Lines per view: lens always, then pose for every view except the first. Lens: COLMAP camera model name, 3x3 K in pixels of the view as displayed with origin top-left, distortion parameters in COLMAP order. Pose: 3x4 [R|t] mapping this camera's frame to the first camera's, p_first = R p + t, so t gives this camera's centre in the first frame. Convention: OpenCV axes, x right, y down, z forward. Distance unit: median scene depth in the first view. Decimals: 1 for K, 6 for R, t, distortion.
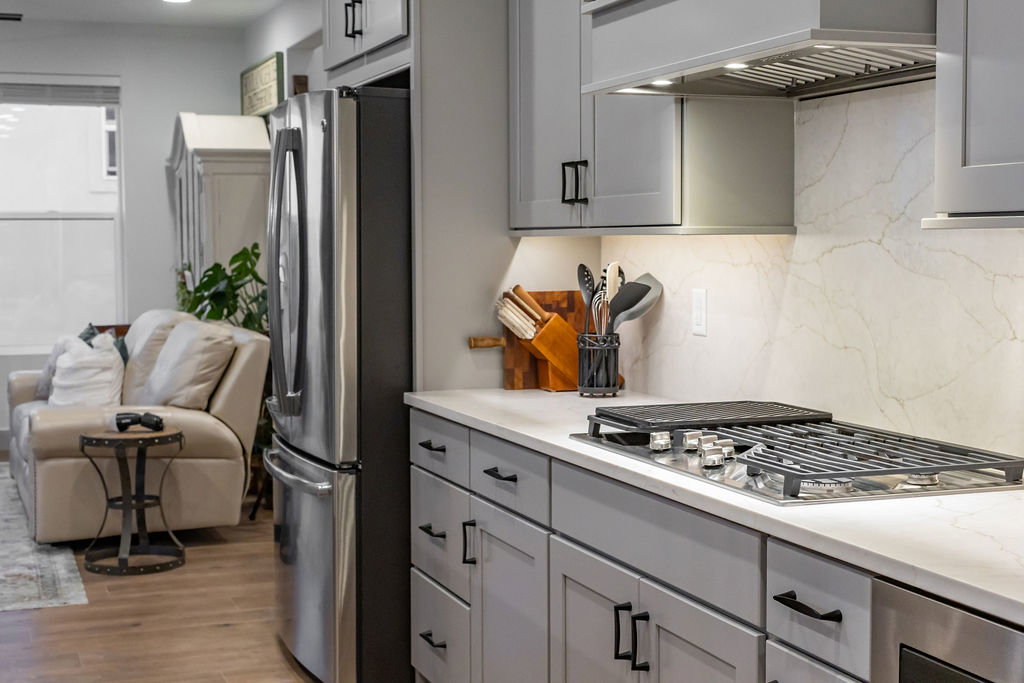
lens RADIAL K [[1508.6, 0, 511.1], [0, 1508.6, 340.1], [0, 0, 1]] dist [0.004482, 0.000000]
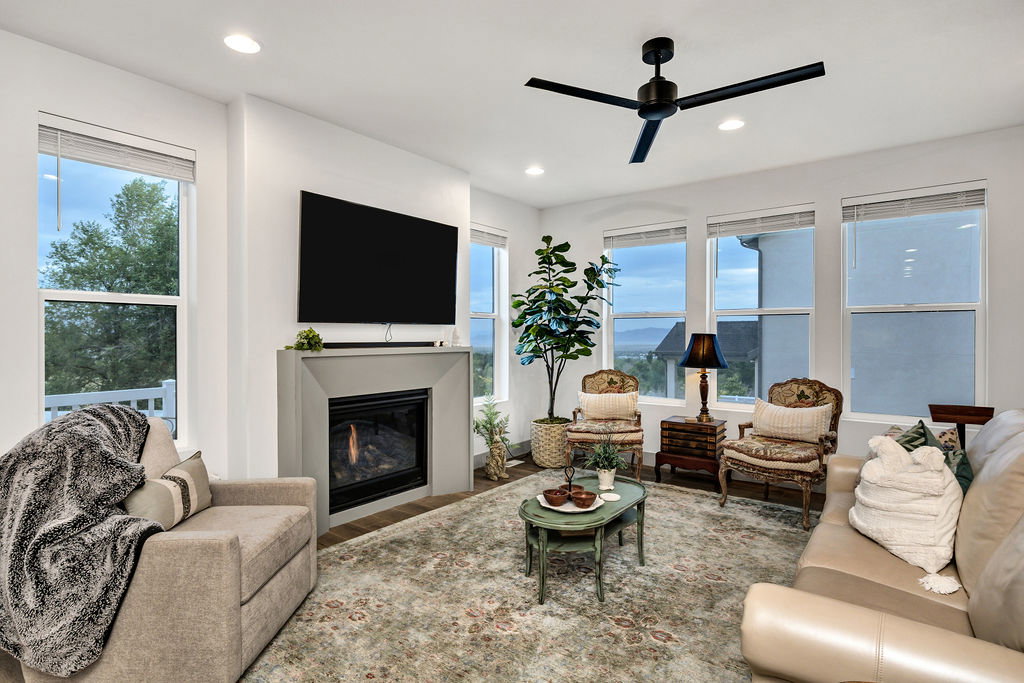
lens RADIAL K [[521.5, 0, 510.4], [0, 521.5, 339.0], [0, 0, 1]] dist [-0.000128, 0.000029]
pose [[0.537673, 0.010649, -0.843086, -0.306863], [-0.060307, 0.997845, -0.025857, -0.074112], [0.840994, 0.064747, 0.537157, 1.282013]]
